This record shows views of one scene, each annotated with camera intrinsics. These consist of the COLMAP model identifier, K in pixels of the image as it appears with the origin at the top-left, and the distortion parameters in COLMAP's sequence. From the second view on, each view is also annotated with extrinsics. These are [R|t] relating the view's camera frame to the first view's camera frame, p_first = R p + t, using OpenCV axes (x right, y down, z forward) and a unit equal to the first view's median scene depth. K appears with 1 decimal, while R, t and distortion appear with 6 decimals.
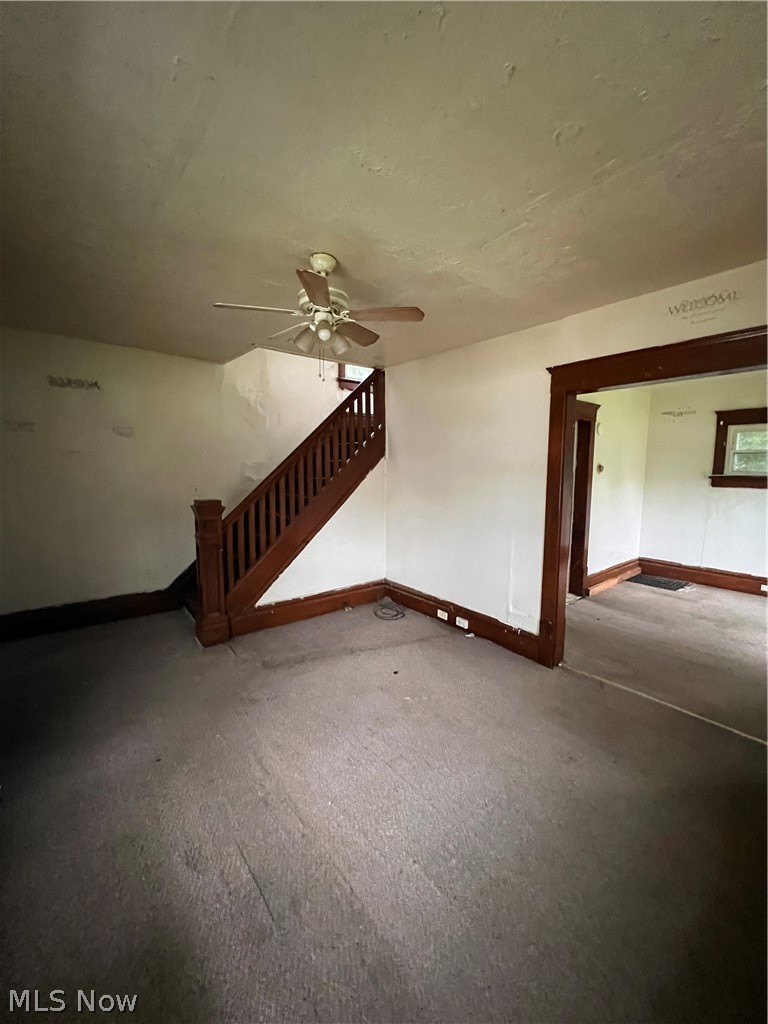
lens RADIAL K [[409.7, 0, 387.0], [0, 409.7, 509.1], [0, 0, 1]] dist [-0.001663, -0.000106]
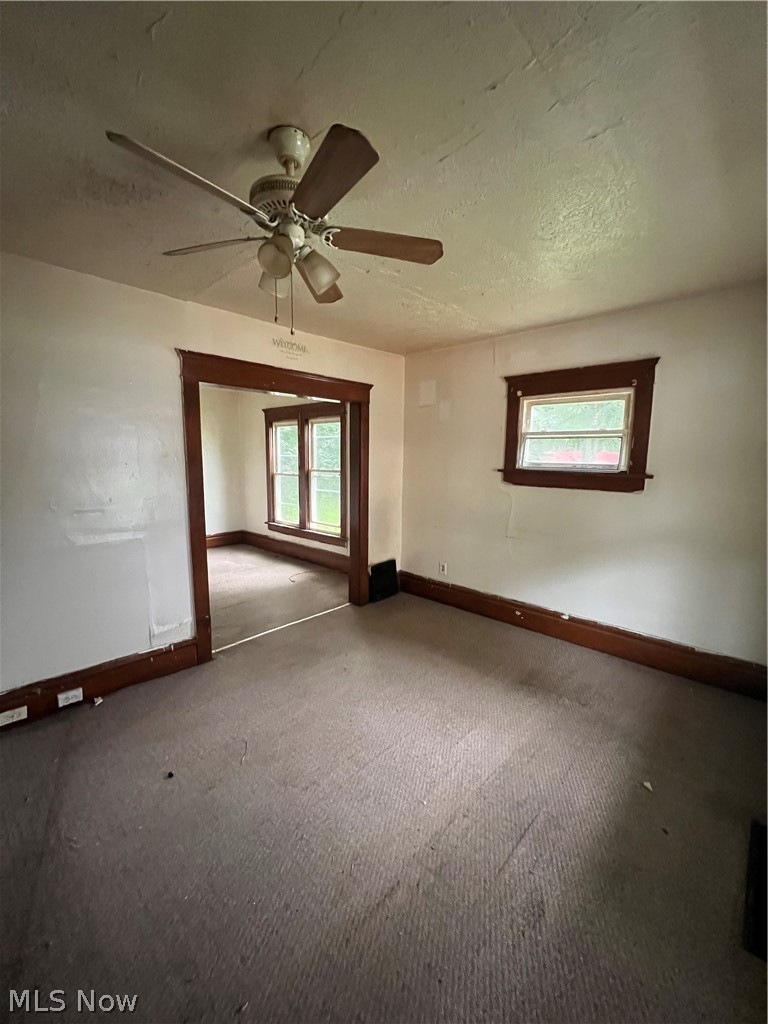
lens RADIAL K [[409.7, 0, 387.0], [0, 409.7, 509.1], [0, 0, 1]] dist [-0.001663, -0.000106]
pose [[-0.138380, -0.136936, 0.980867, -0.557857], [0.095102, 0.983981, 0.150788, -0.079149], [-0.985802, 0.114148, -0.123141, 0.627300]]
